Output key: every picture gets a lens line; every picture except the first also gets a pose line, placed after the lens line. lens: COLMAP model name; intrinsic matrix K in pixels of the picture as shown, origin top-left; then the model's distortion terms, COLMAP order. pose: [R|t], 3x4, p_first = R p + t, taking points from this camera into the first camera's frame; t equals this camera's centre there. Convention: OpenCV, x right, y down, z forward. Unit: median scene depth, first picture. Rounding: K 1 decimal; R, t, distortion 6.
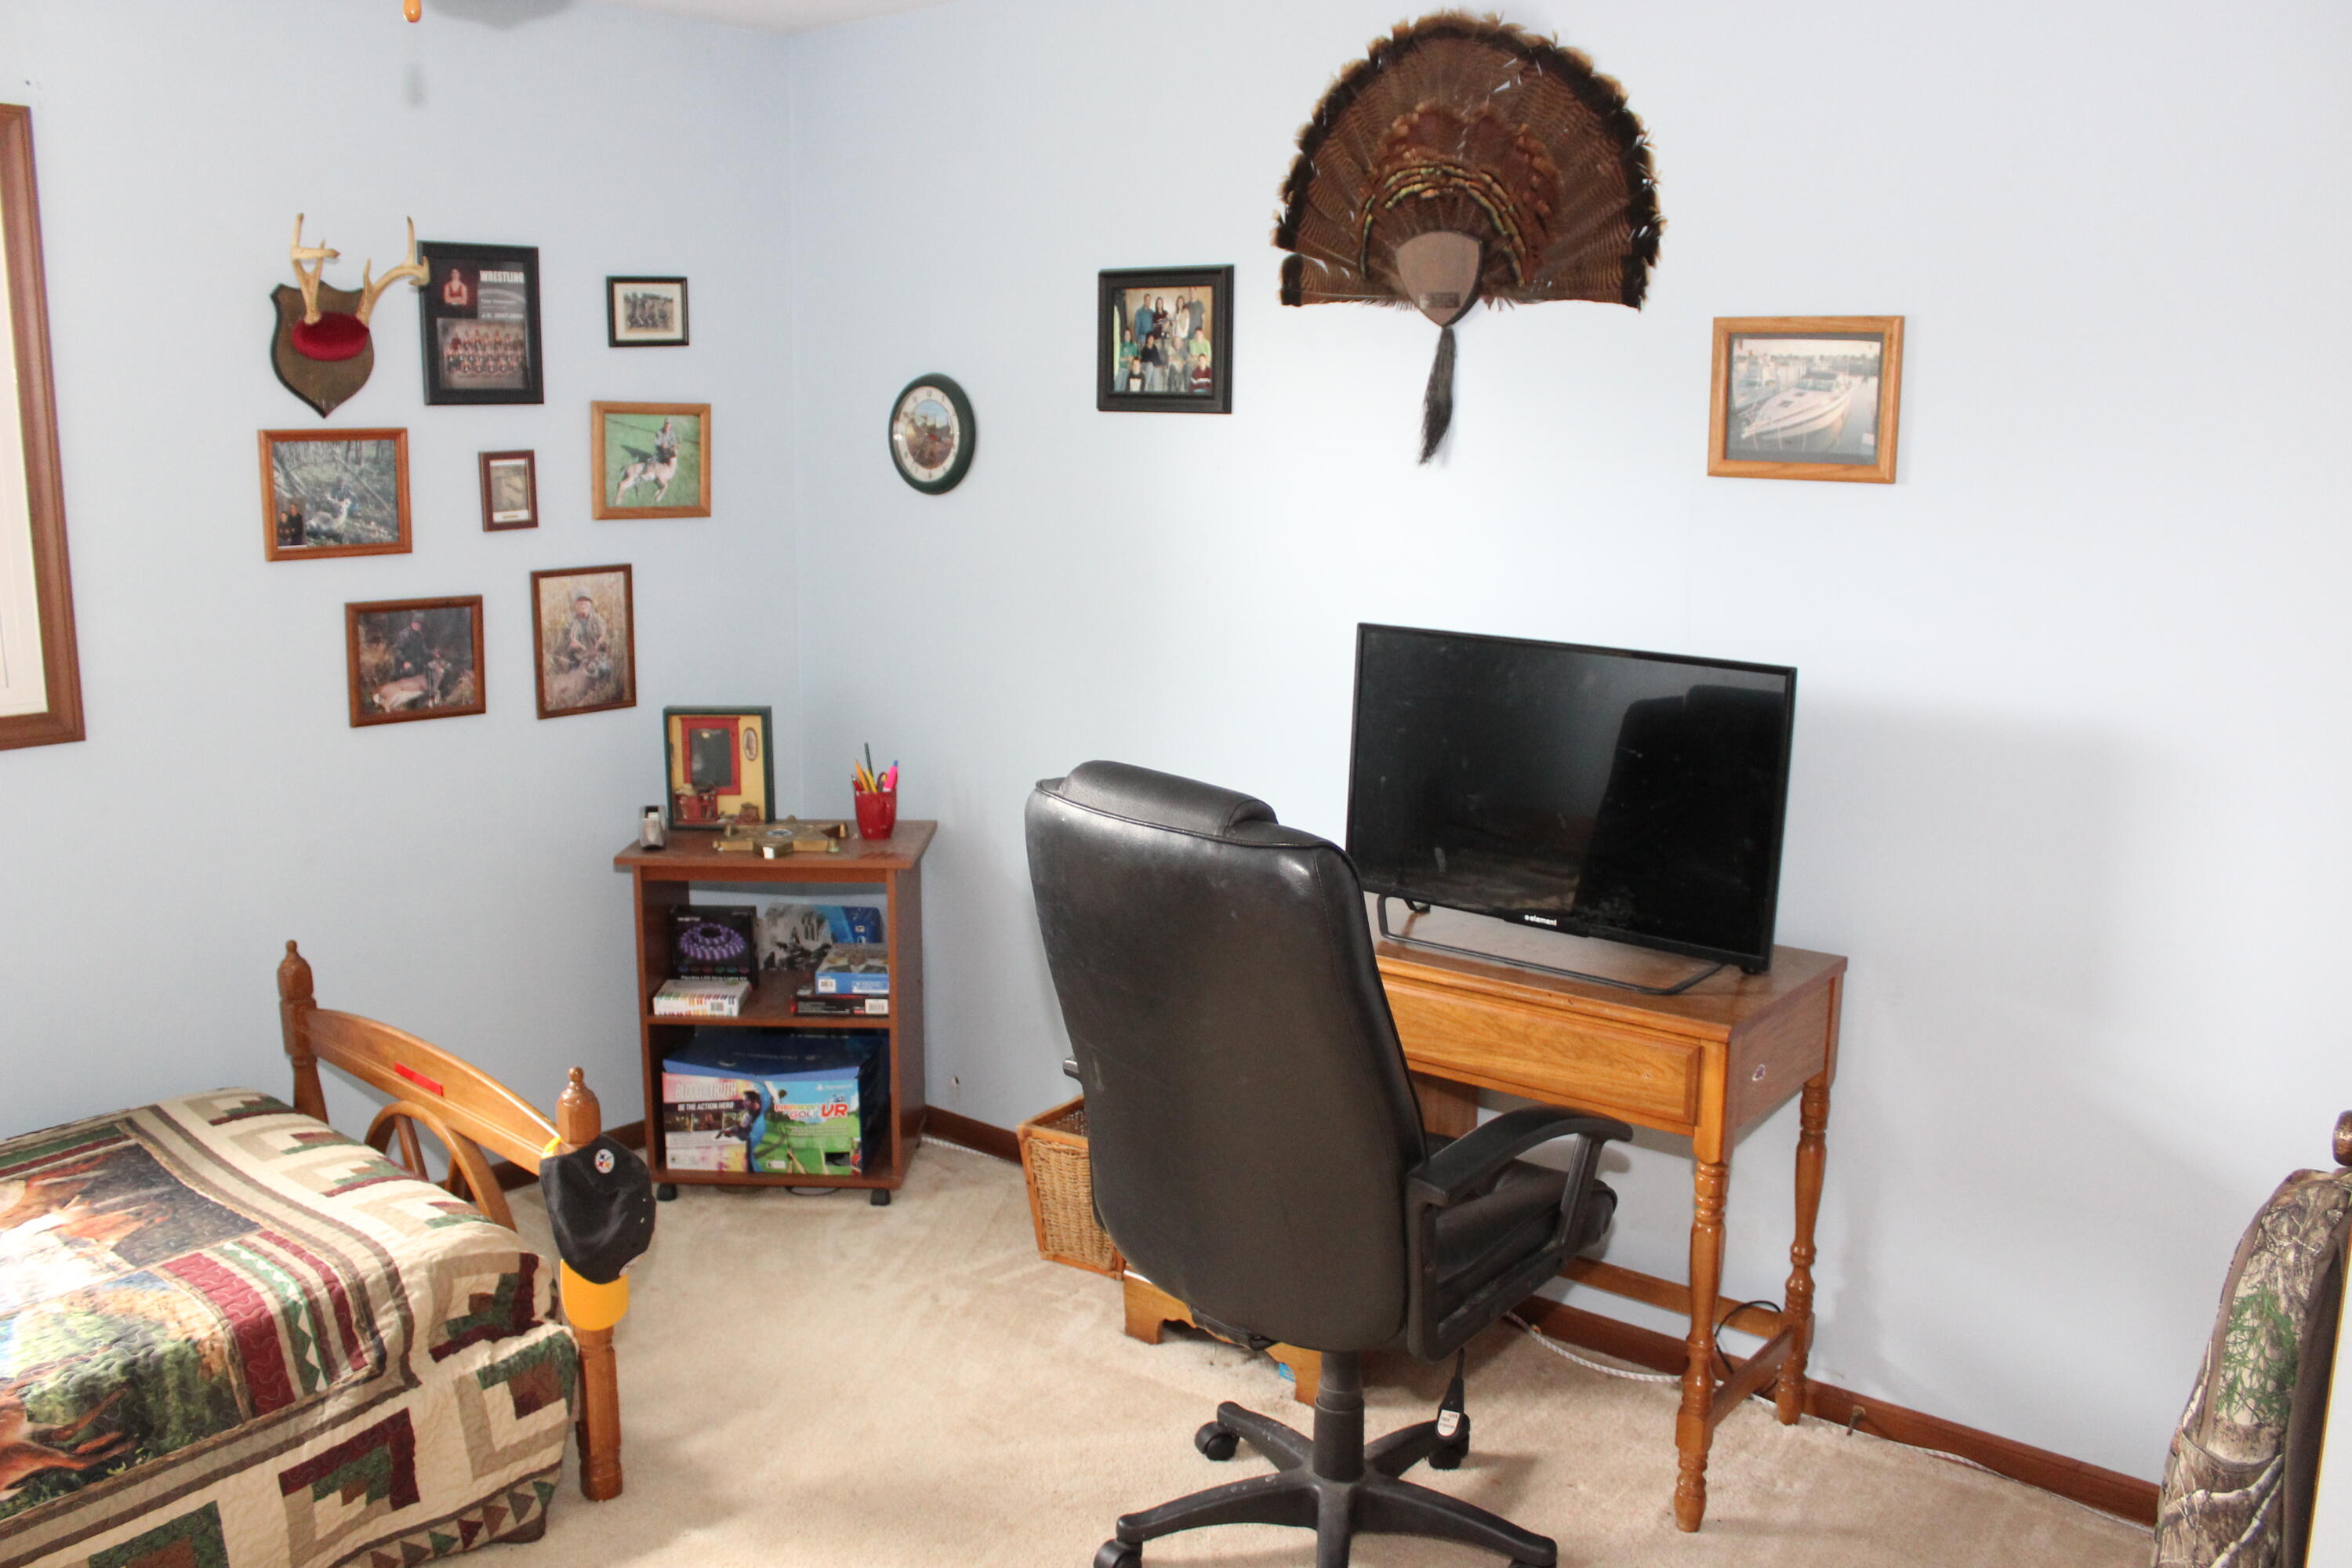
lens RADIAL K [[1977.9, 0, 1168.9], [0, 1977.9, 776.4], [0, 0, 1]] dist [-0.162325, 0.145910]
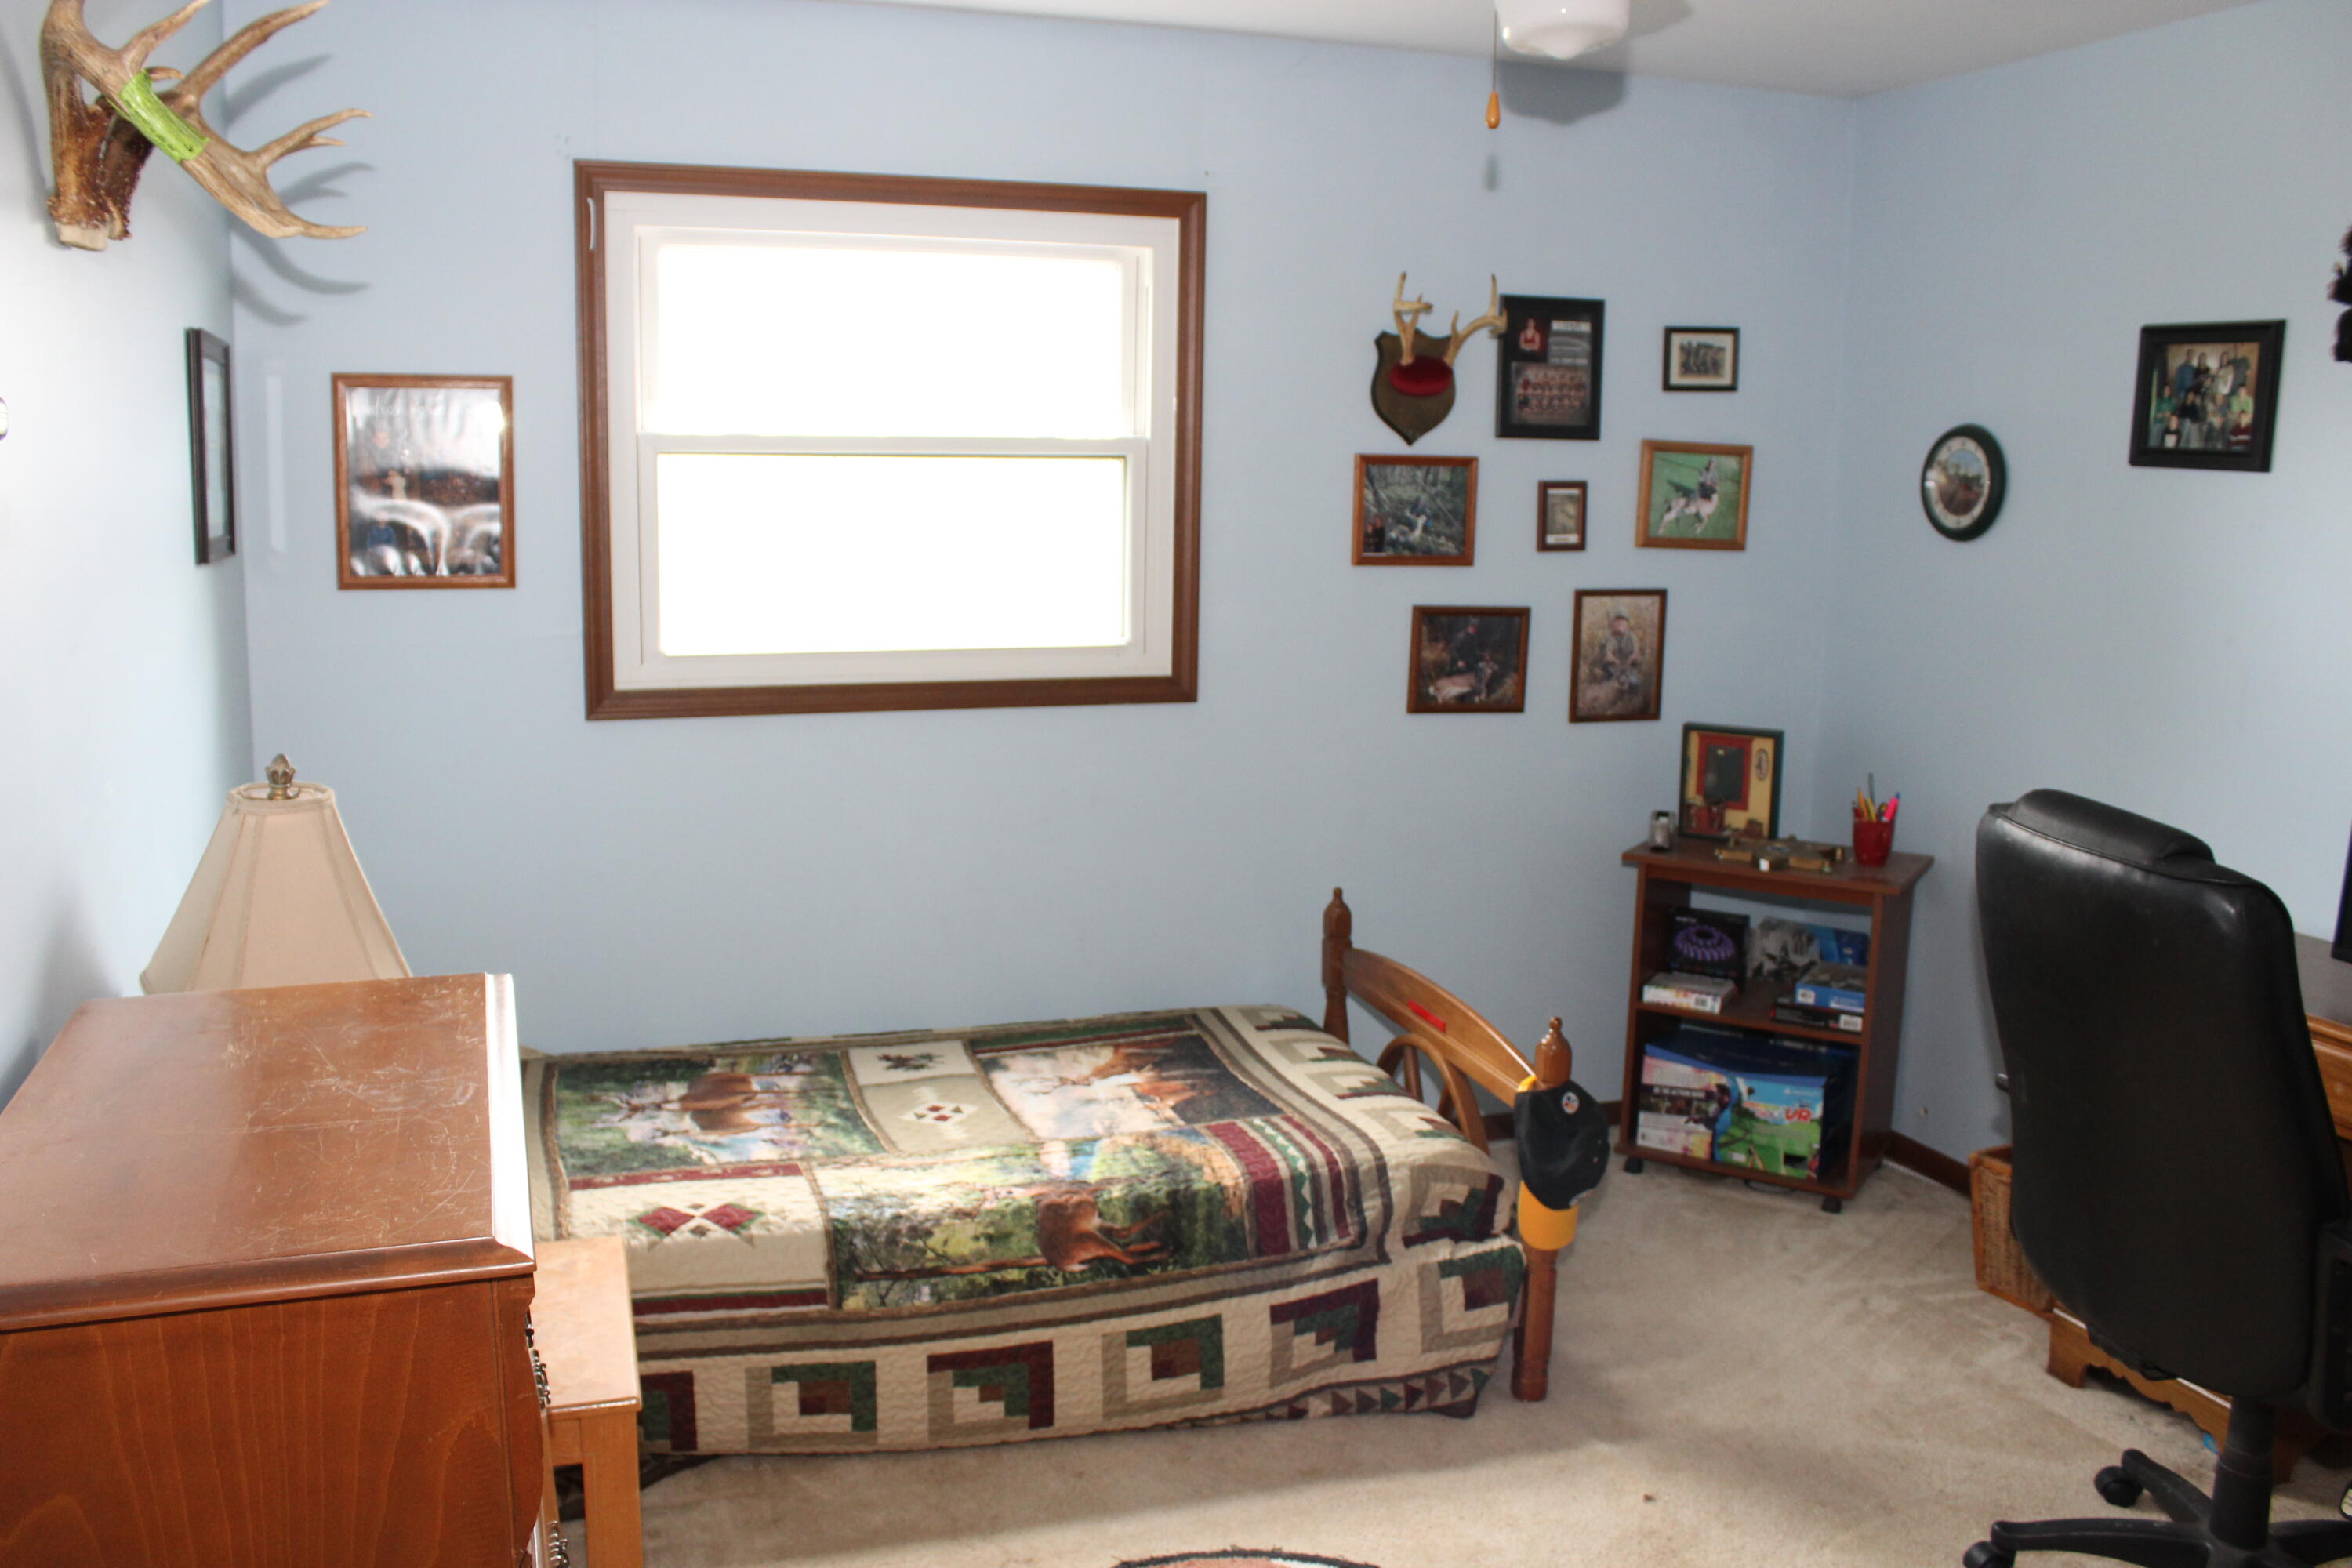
lens RADIAL K [[1977.9, 0, 1168.9], [0, 1977.9, 776.4], [0, 0, 1]] dist [-0.162325, 0.145910]
pose [[0.859688, 0.096180, -0.501682, 0.049974], [-0.106250, 0.994303, 0.008553, 0.017694], [0.499647, 0.045951, 0.865010, -0.092161]]
